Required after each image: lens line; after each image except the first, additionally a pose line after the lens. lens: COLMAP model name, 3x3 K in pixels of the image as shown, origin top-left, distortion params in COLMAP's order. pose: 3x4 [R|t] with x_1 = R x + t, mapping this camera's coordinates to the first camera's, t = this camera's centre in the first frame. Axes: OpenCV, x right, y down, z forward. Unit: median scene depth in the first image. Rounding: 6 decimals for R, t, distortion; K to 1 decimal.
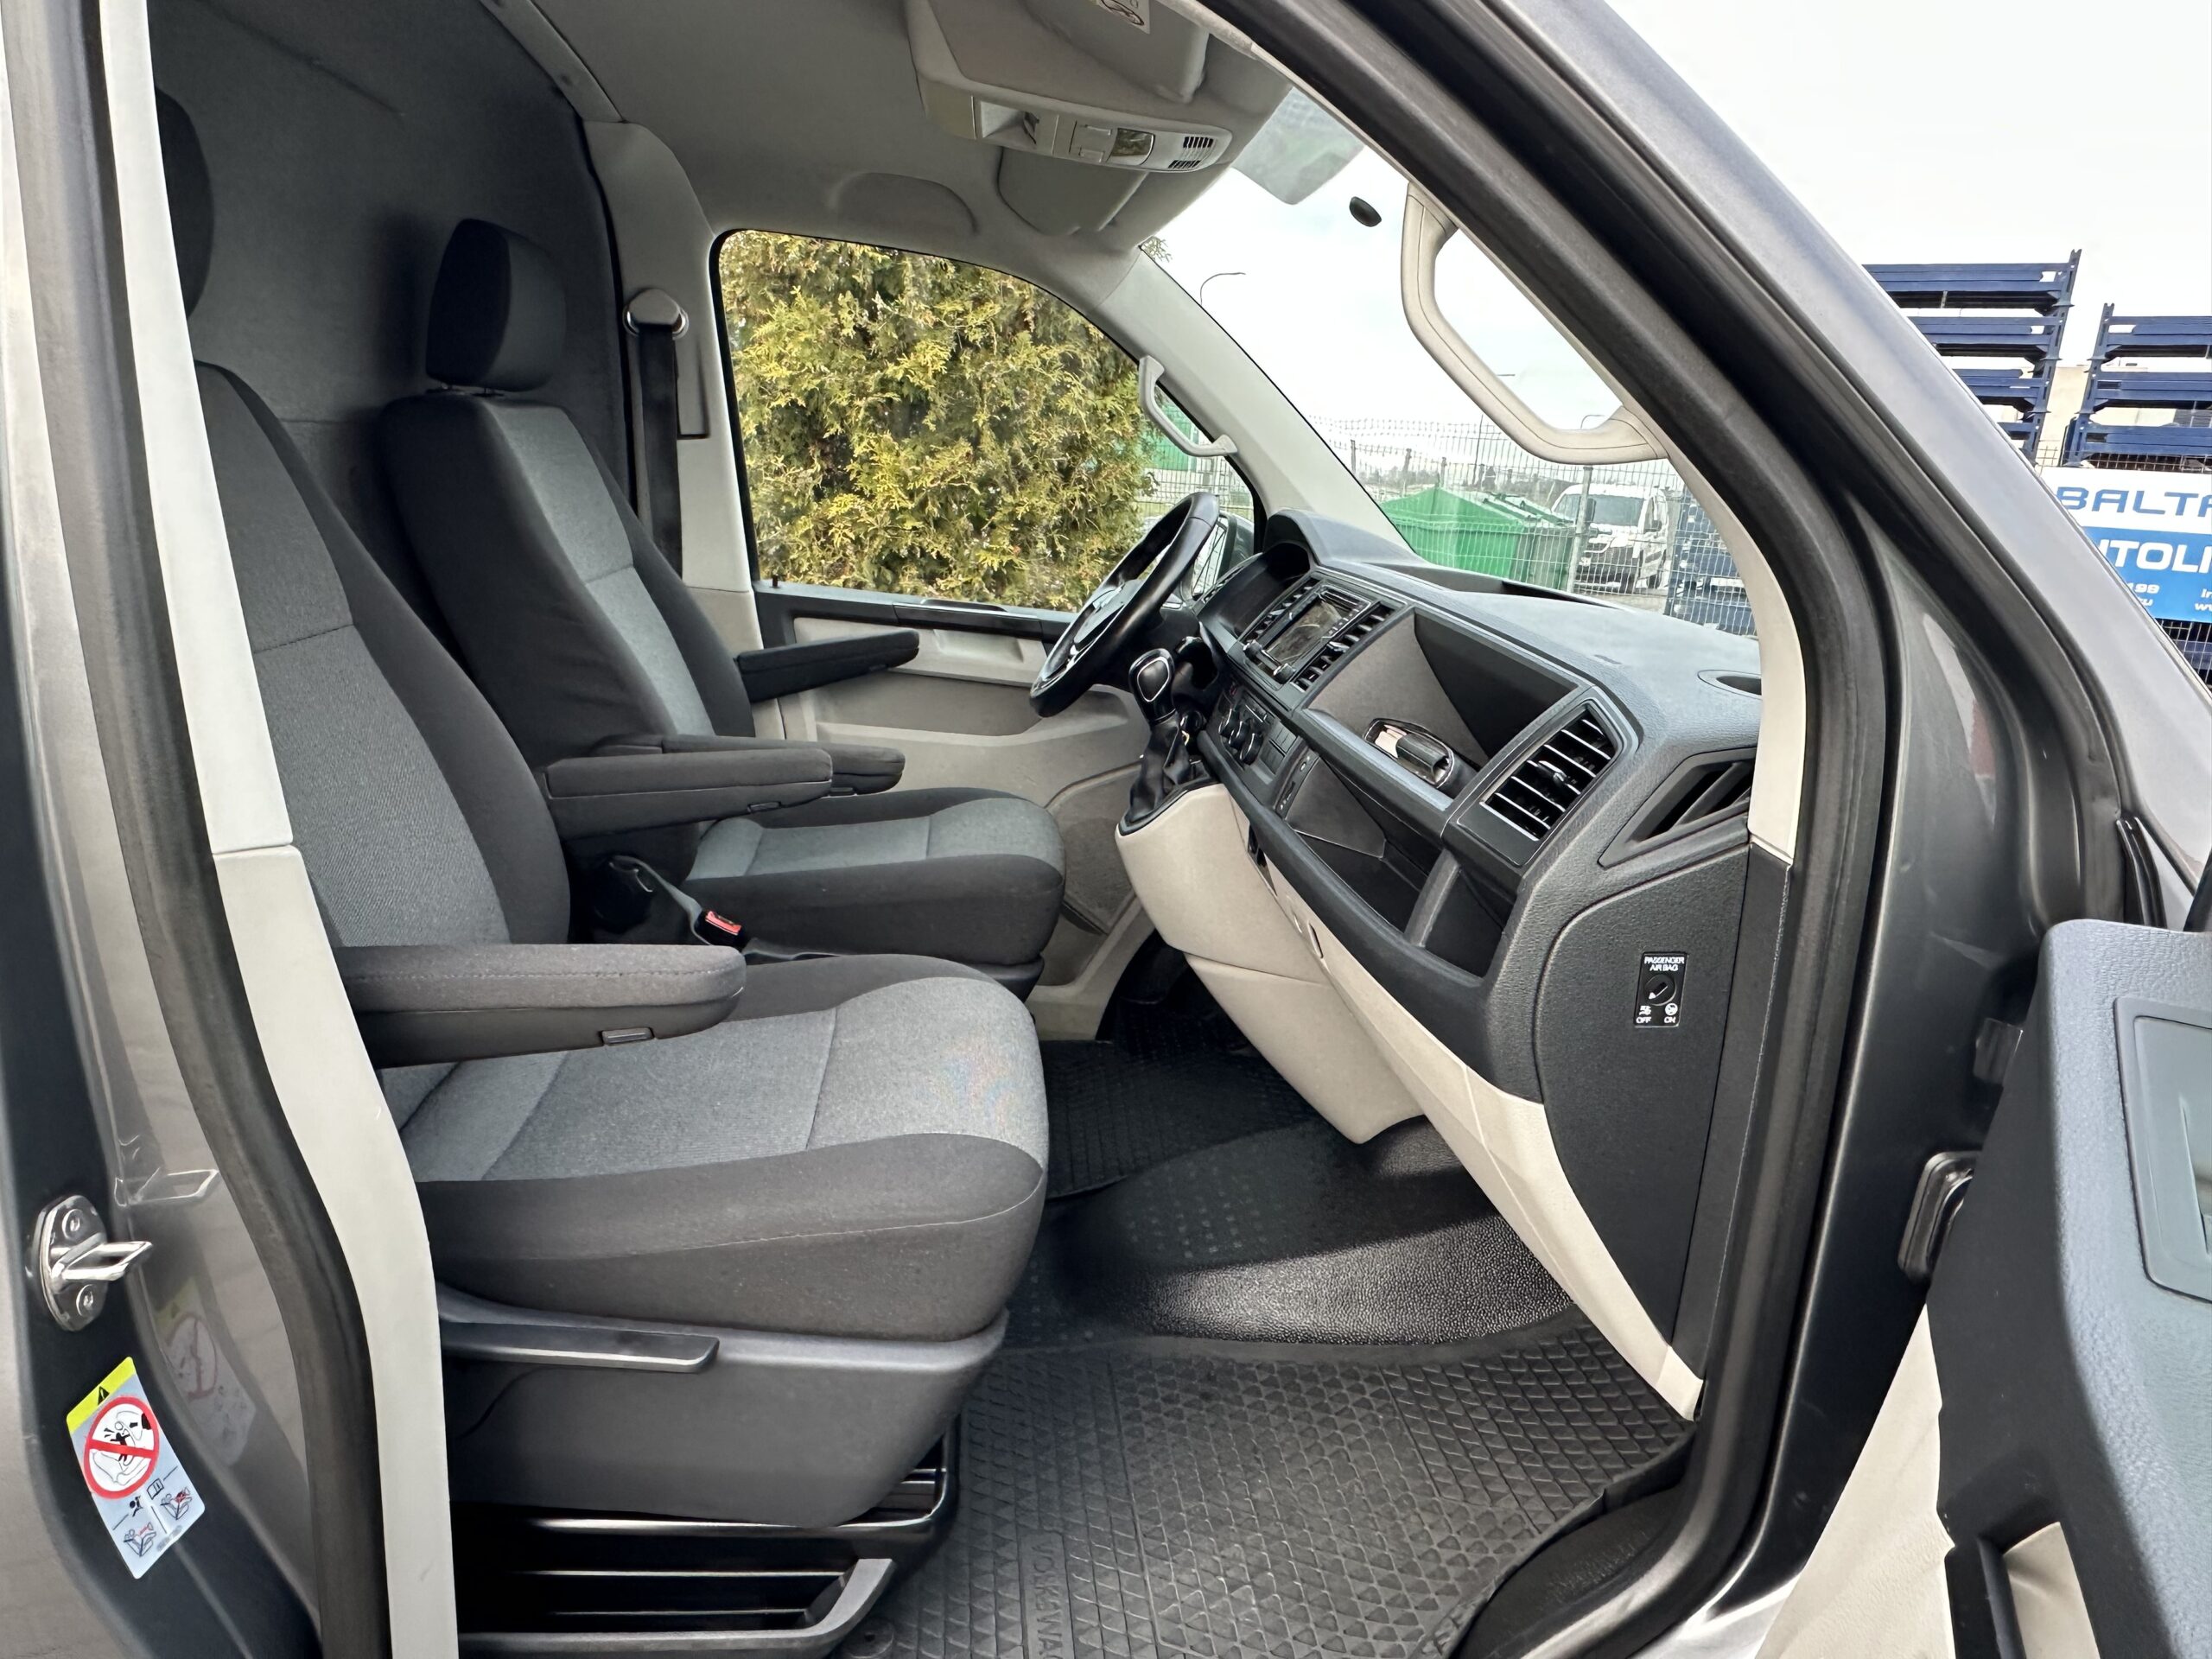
lens RADIAL K [[1398.7, 0, 1109.7], [0, 1398.7, 842.7], [0, 0, 1]] dist [-0.008706, -0.000565]
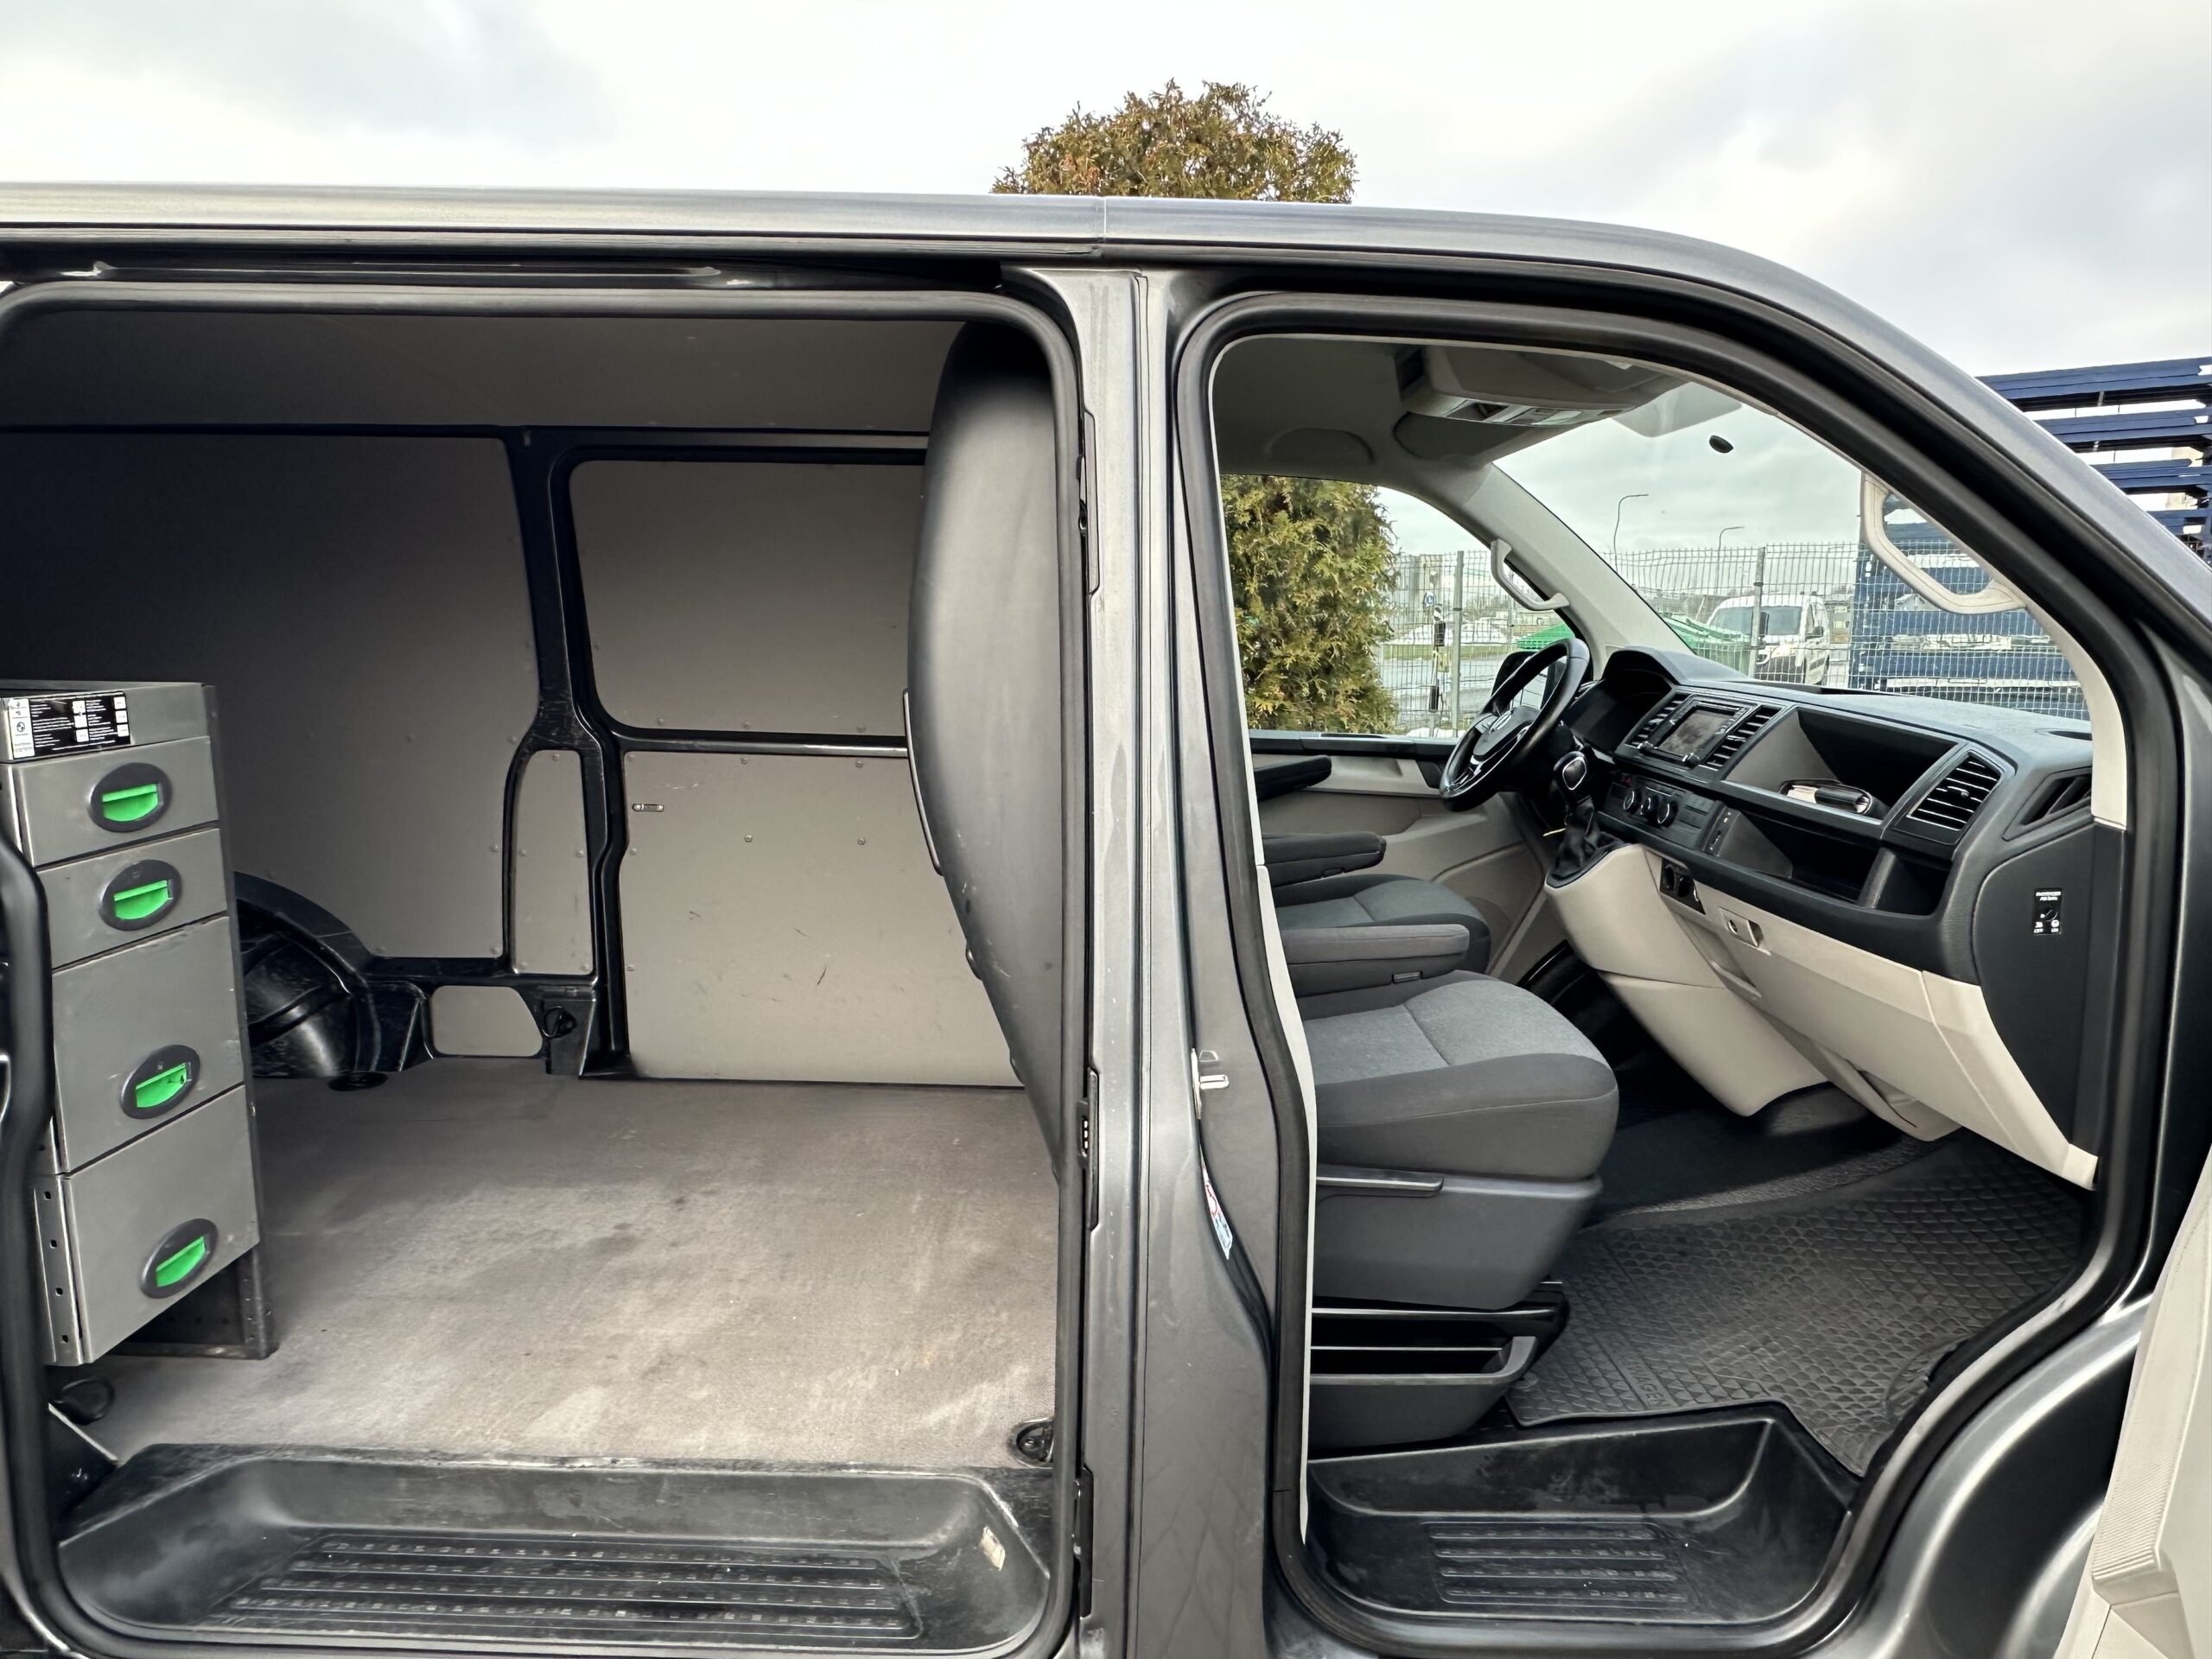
lens RADIAL K [[1398.7, 0, 1109.7], [0, 1398.7, 842.7], [0, 0, 1]] dist [-0.008706, -0.000565]
pose [[0.993326, -0.055970, -0.100848, -0.212375], [0.045239, 0.993366, -0.105722, 0.056363], [0.106096, 0.100454, 0.989269, -0.303551]]
